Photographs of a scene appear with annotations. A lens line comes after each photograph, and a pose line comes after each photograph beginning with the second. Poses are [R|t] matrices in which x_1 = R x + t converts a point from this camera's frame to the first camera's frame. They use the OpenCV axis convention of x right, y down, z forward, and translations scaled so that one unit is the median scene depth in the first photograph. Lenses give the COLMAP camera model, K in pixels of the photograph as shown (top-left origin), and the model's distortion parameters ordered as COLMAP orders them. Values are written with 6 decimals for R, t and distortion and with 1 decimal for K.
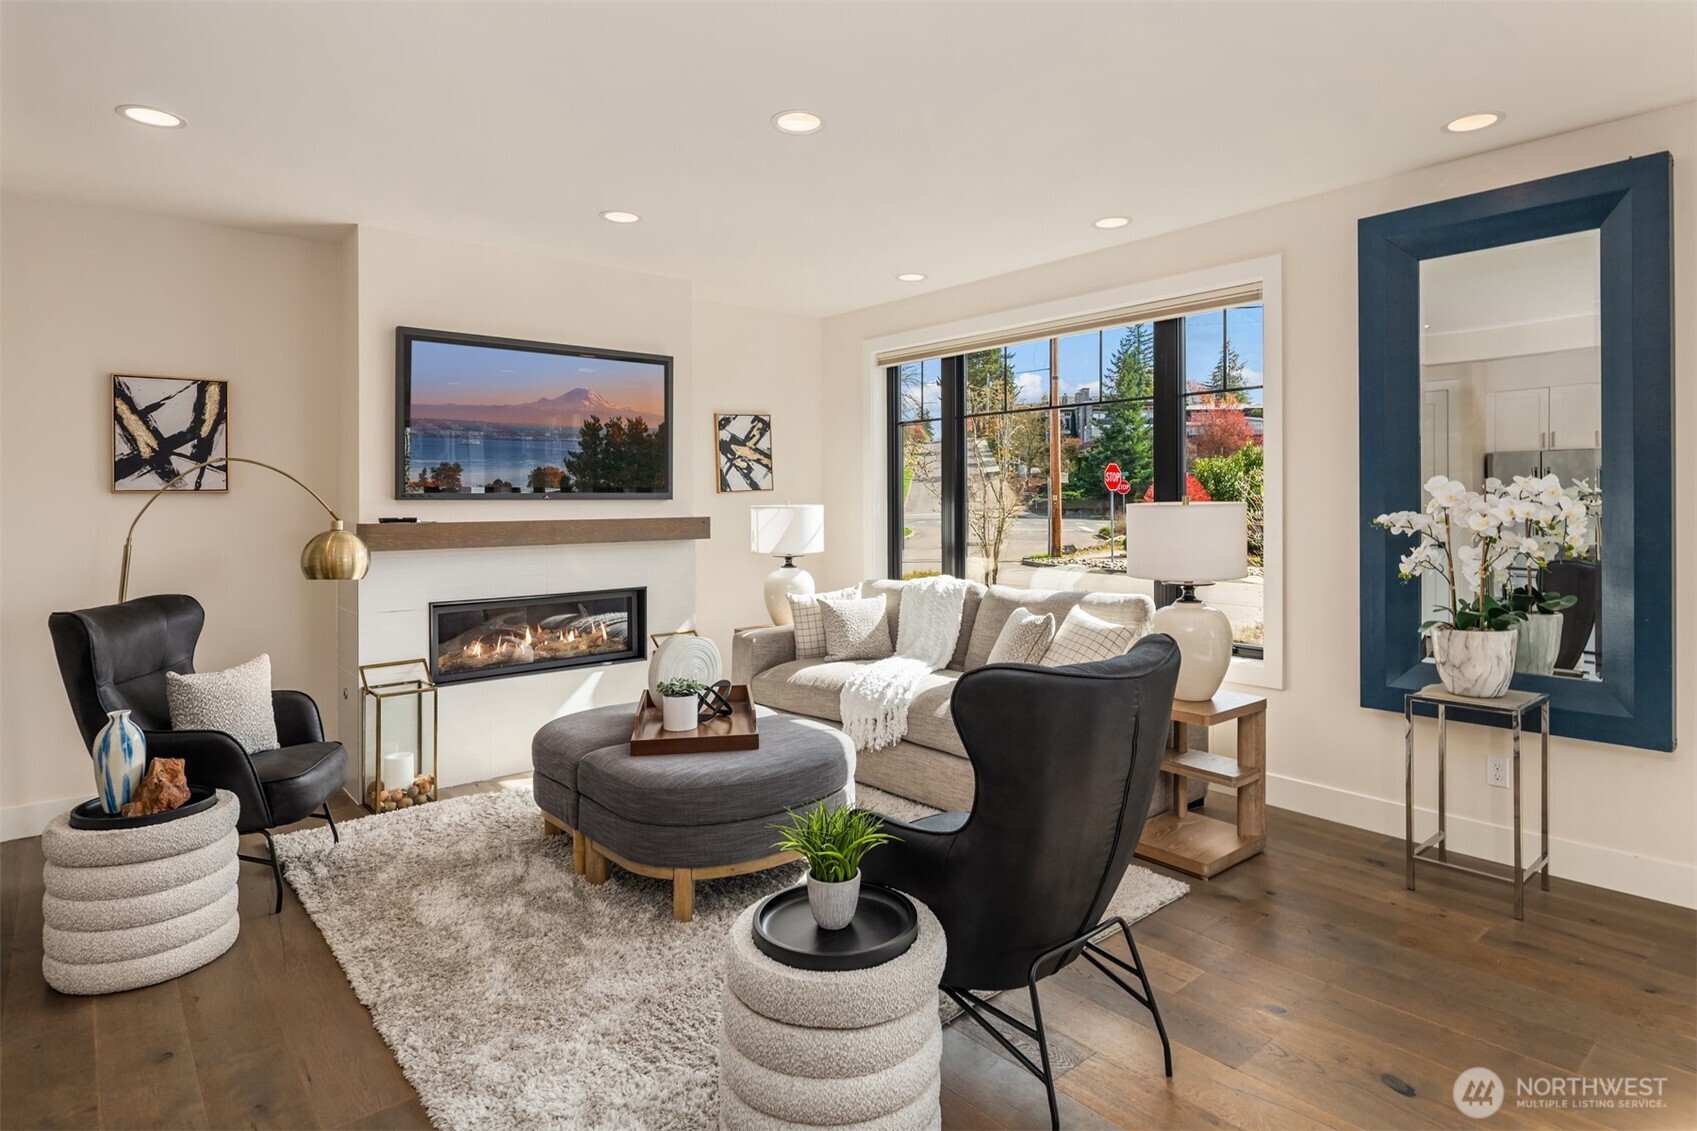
lens RADIAL K [[916.6, 0, 878.9], [0, 916.6, 502.8], [0, 0, 1]] dist [0.000094, -0.005492]
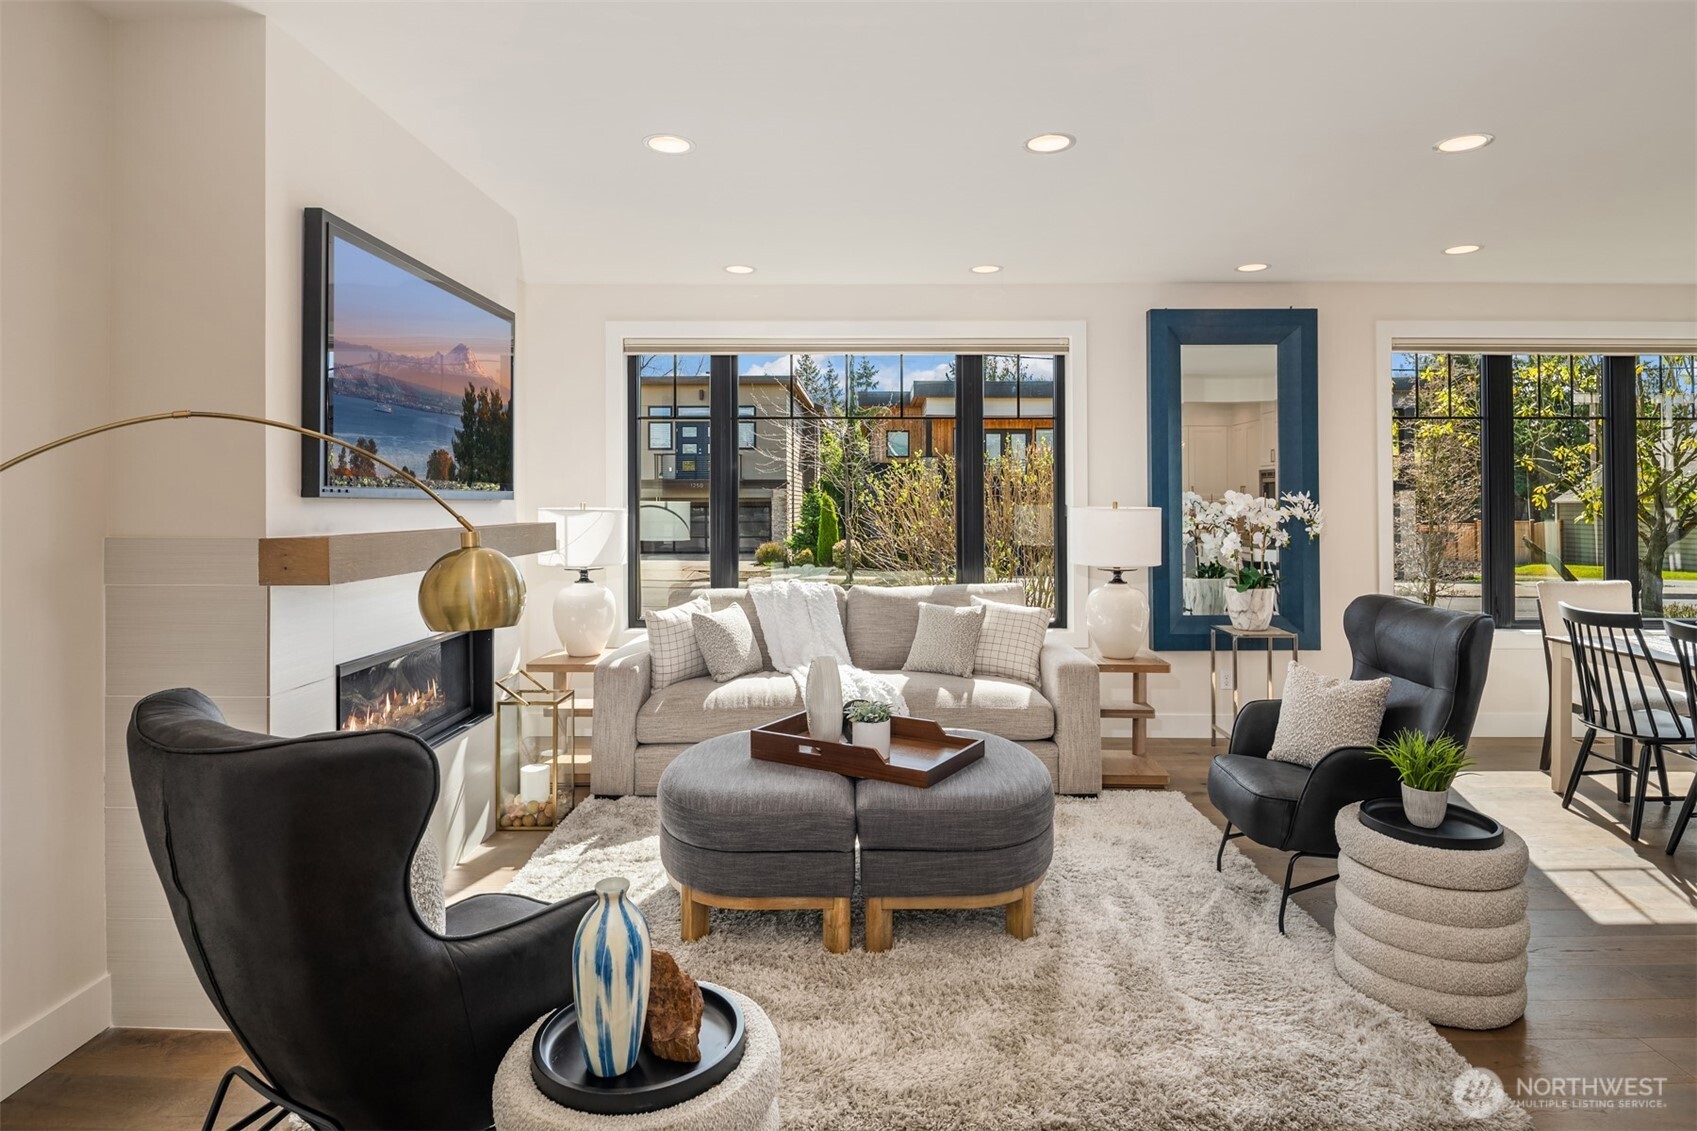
lens RADIAL K [[916.6, 0, 834.0], [0, 916.6, 494.6], [0, 0, 1]] dist [0.000094, -0.005492]
pose [[0.658118, 0.010697, 0.752839, -0.763830], [0.000217, 0.999896, -0.014397, 0.003373], [-0.752915, 0.009638, 0.658048, 0.366486]]
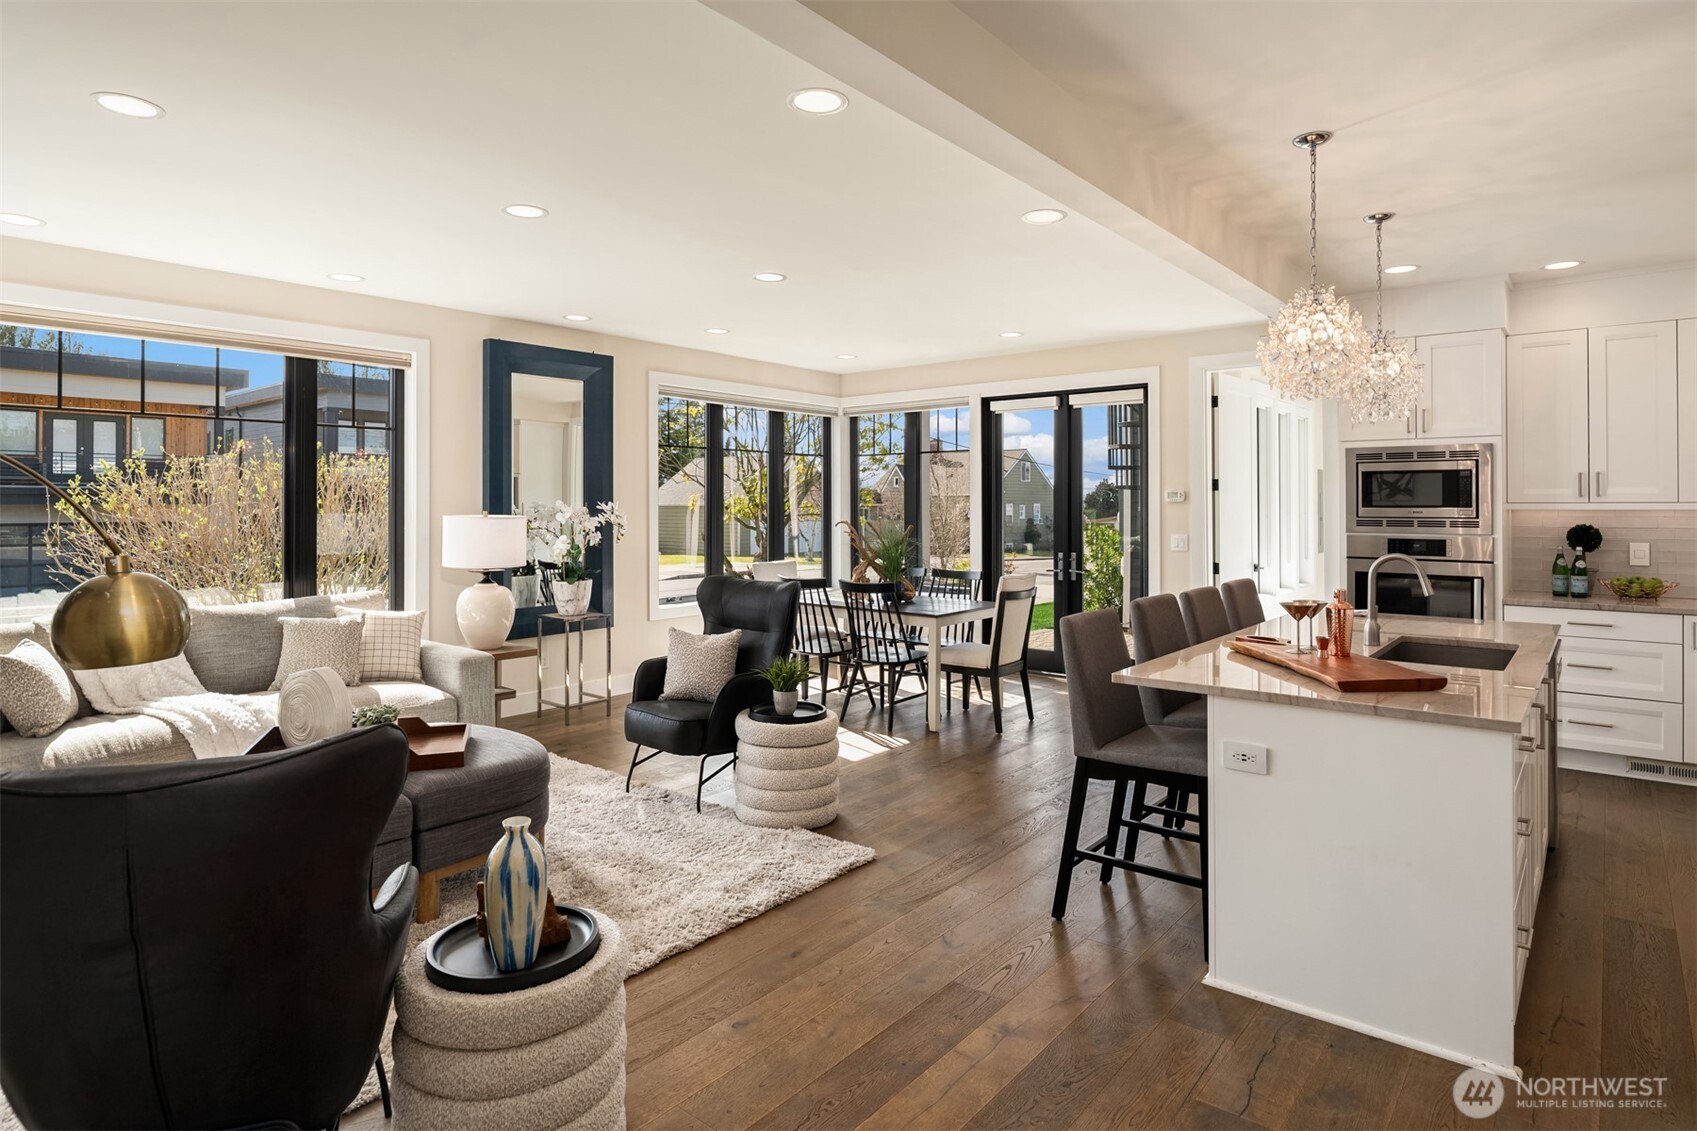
lens RADIAL K [[916.6, 0, 824.8], [0, 916.6, 499.0], [0, 0, 1]] dist [0.000094, -0.005492]
pose [[-0.148105, 0.011442, 0.988905, -0.998550], [0.005176, 0.999928, -0.010795, -0.003674], [-0.988958, 0.003520, -0.148154, 0.560825]]
